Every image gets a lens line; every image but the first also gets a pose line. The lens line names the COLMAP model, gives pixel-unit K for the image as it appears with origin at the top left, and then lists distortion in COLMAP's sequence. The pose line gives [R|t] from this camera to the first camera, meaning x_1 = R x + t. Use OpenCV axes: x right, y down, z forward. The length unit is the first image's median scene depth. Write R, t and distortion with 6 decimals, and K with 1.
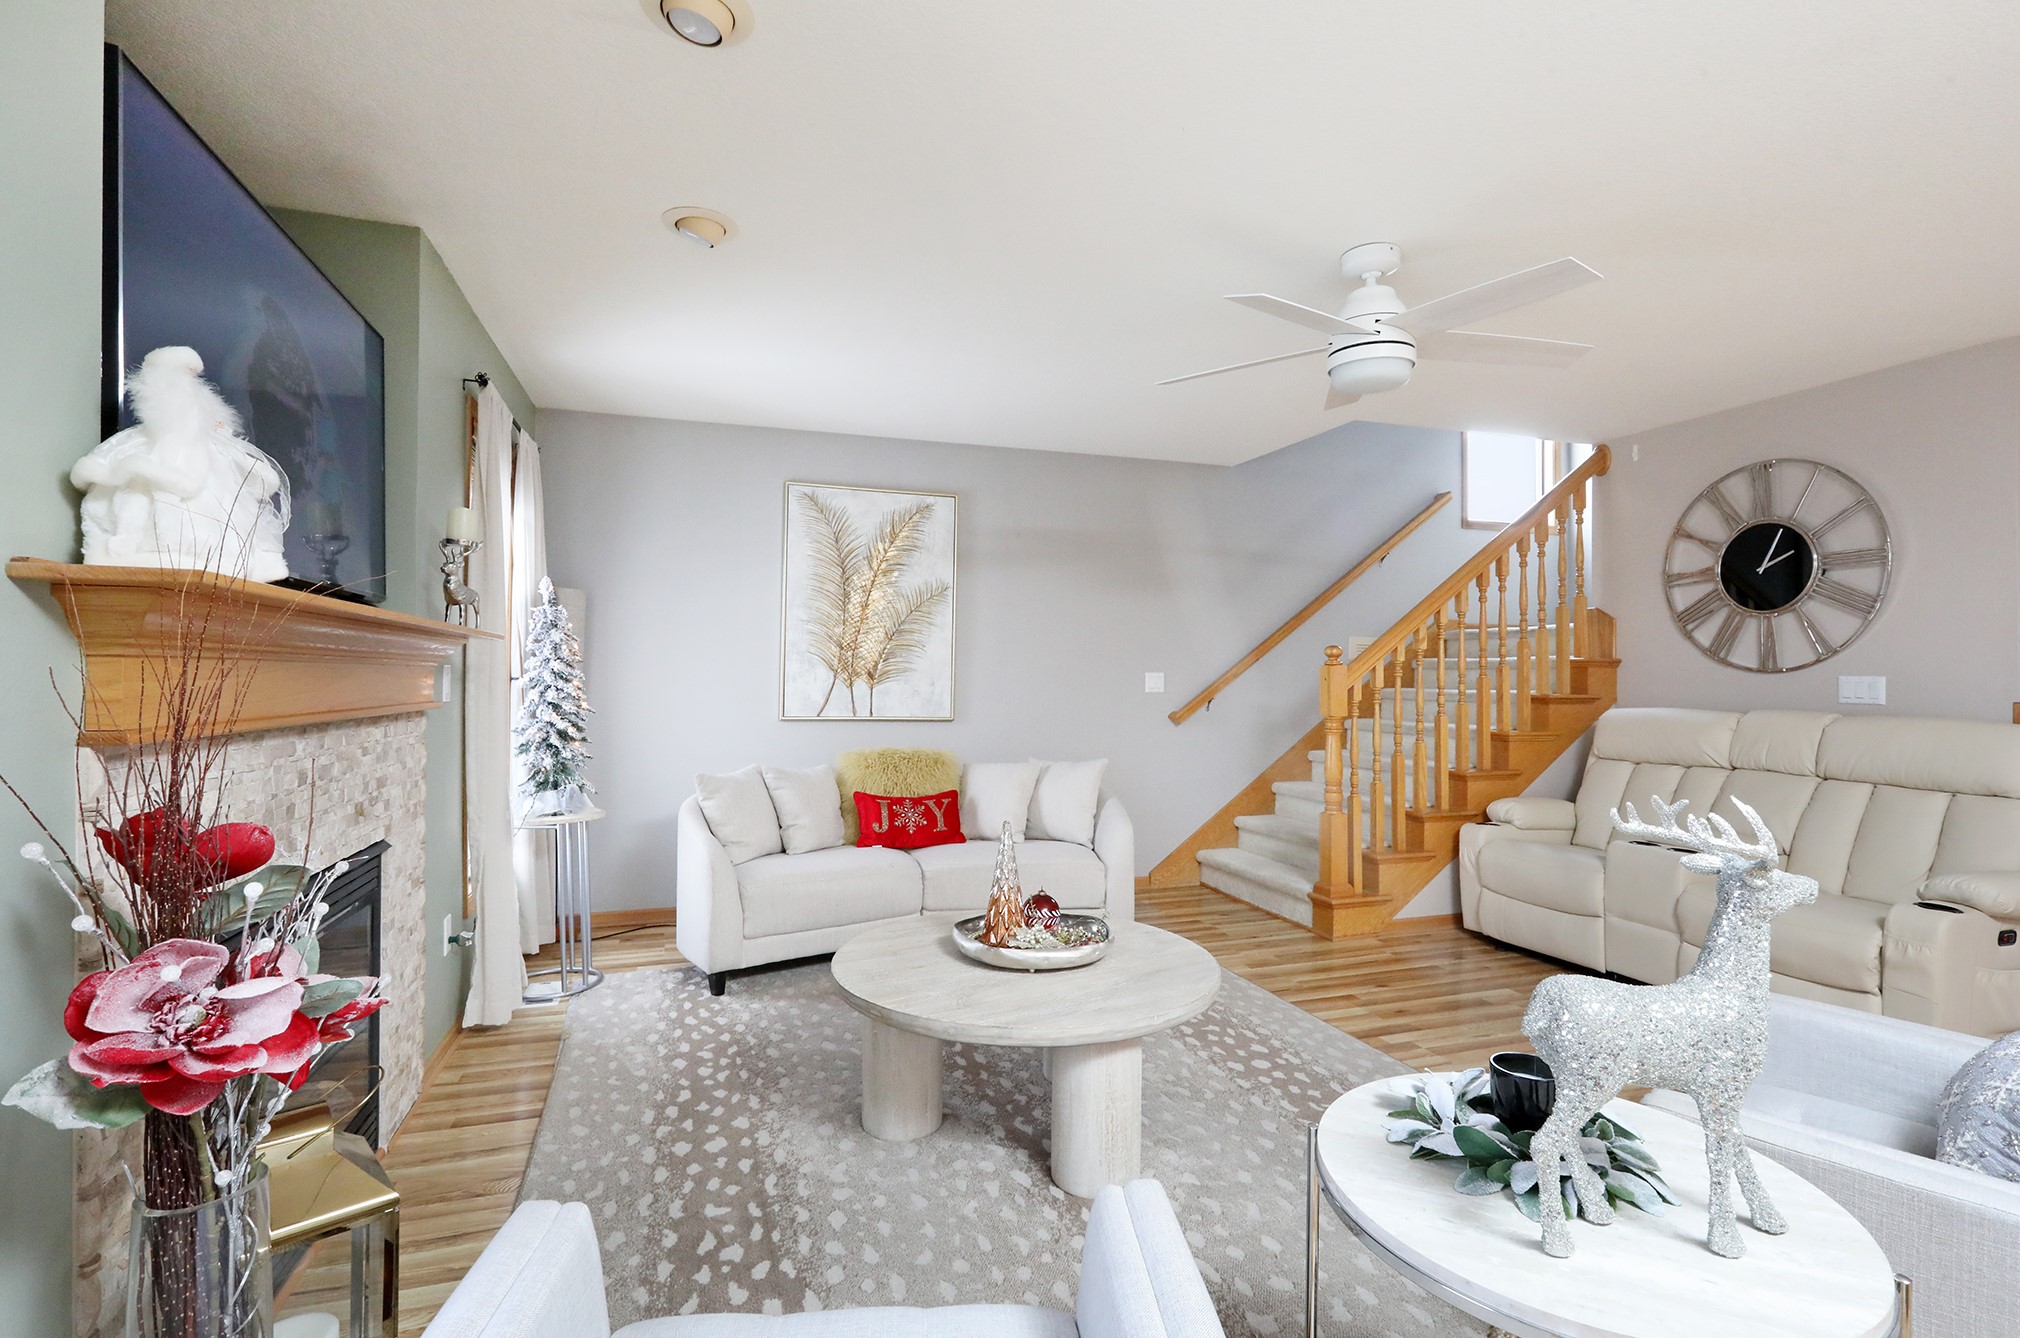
lens RADIAL K [[945.6, 0, 1011.6], [0, 945.6, 671.7], [0, 0, 1]] dist [-0.000500, 0.001968]
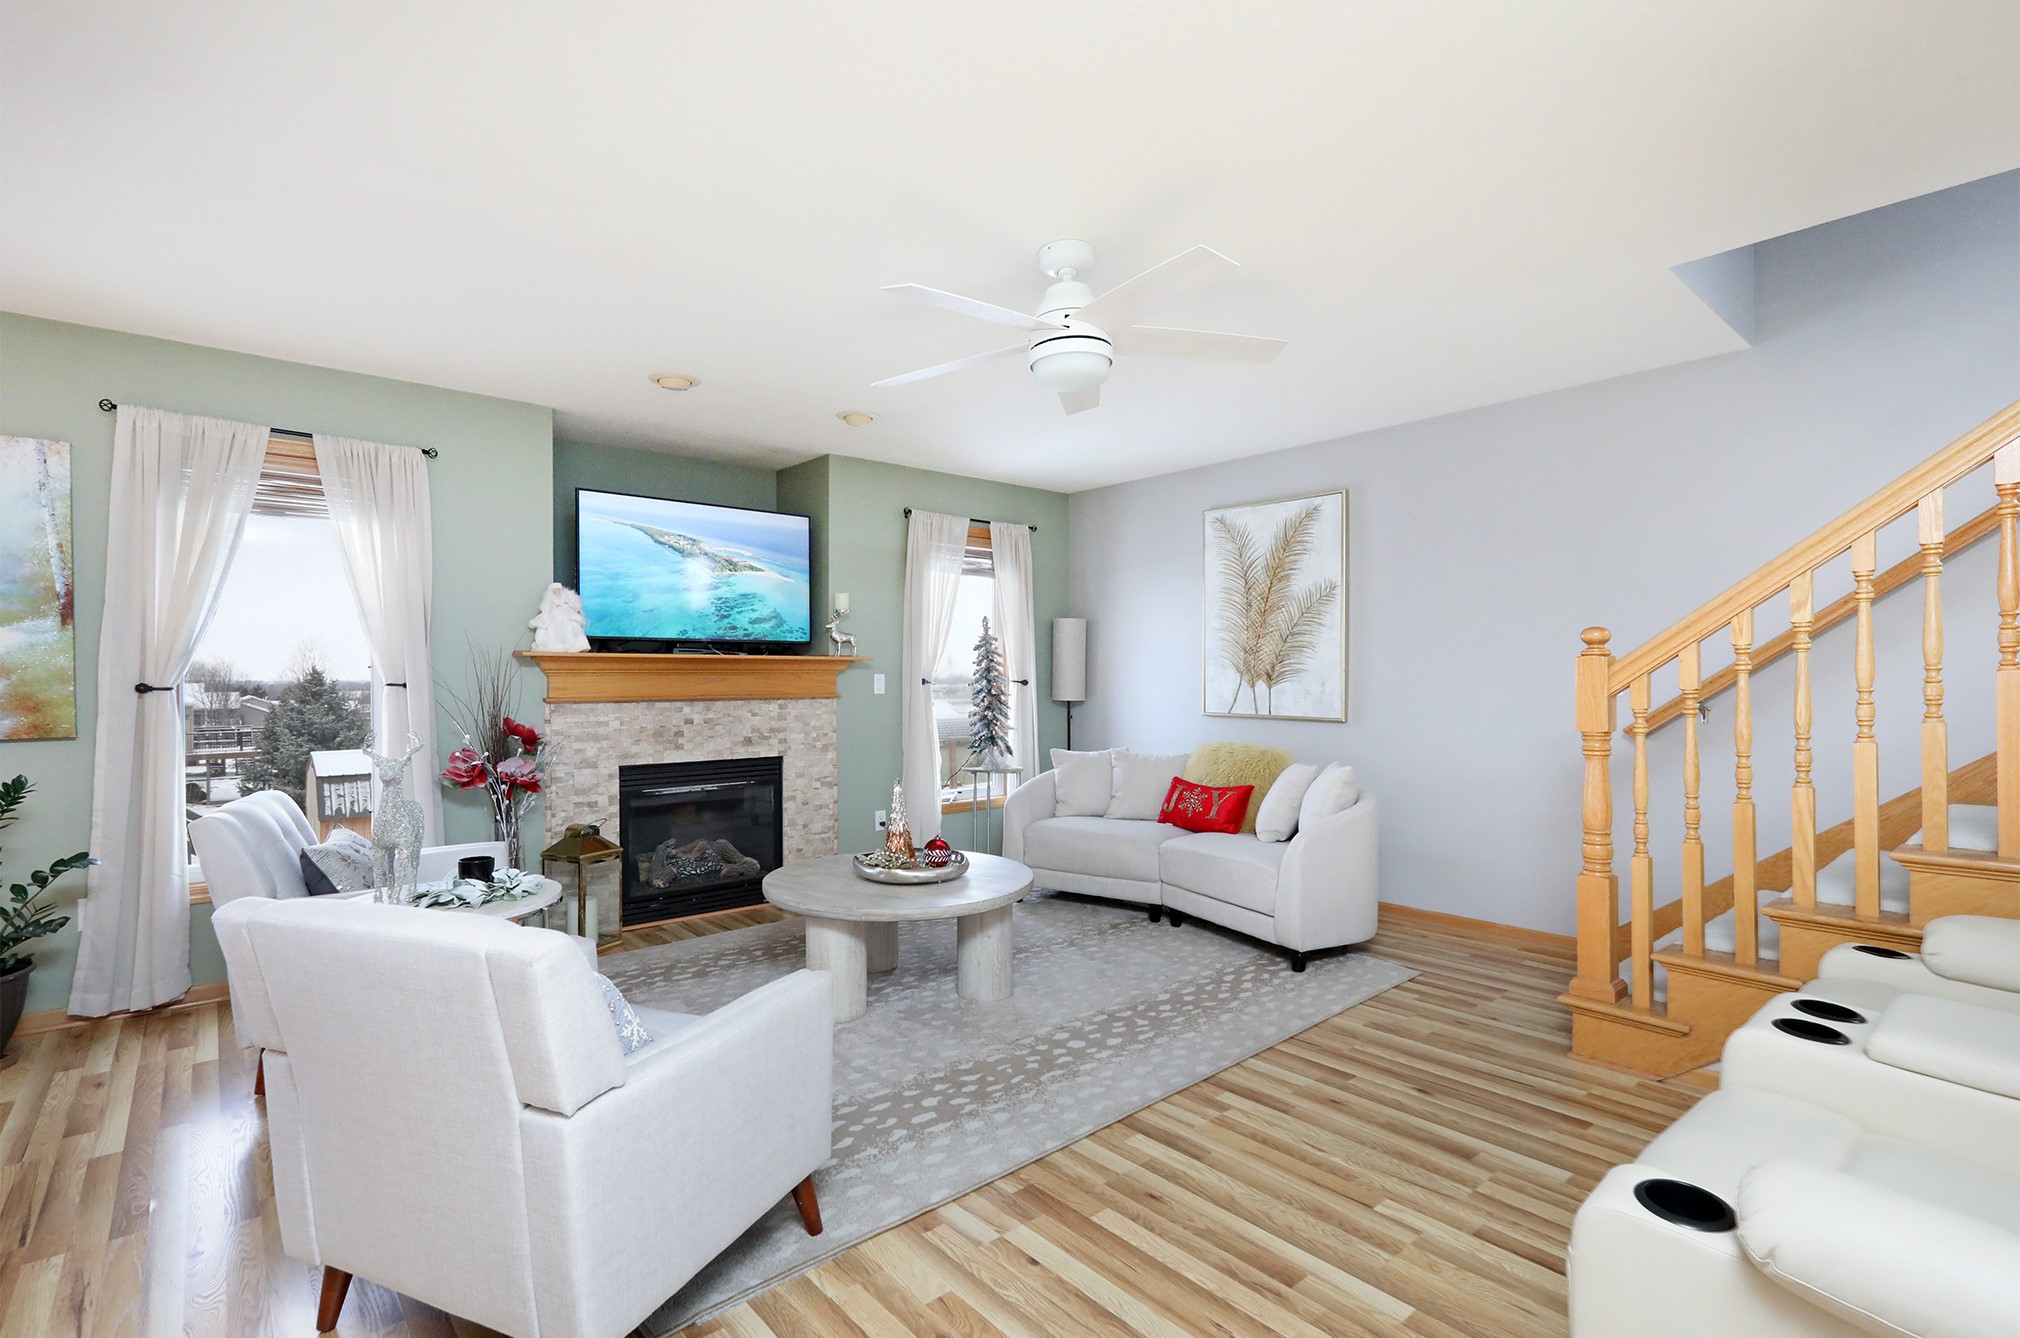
lens RADIAL K [[945.6, 0, 1010.2], [0, 945.6, 676.4], [0, 0, 1]] dist [-0.000500, 0.001968]
pose [[0.372595, -0.008979, -0.927951, 0.751113], [0.012108, 0.999915, -0.004814, 0.005935], [0.927915, -0.009442, 0.372672, 0.334701]]
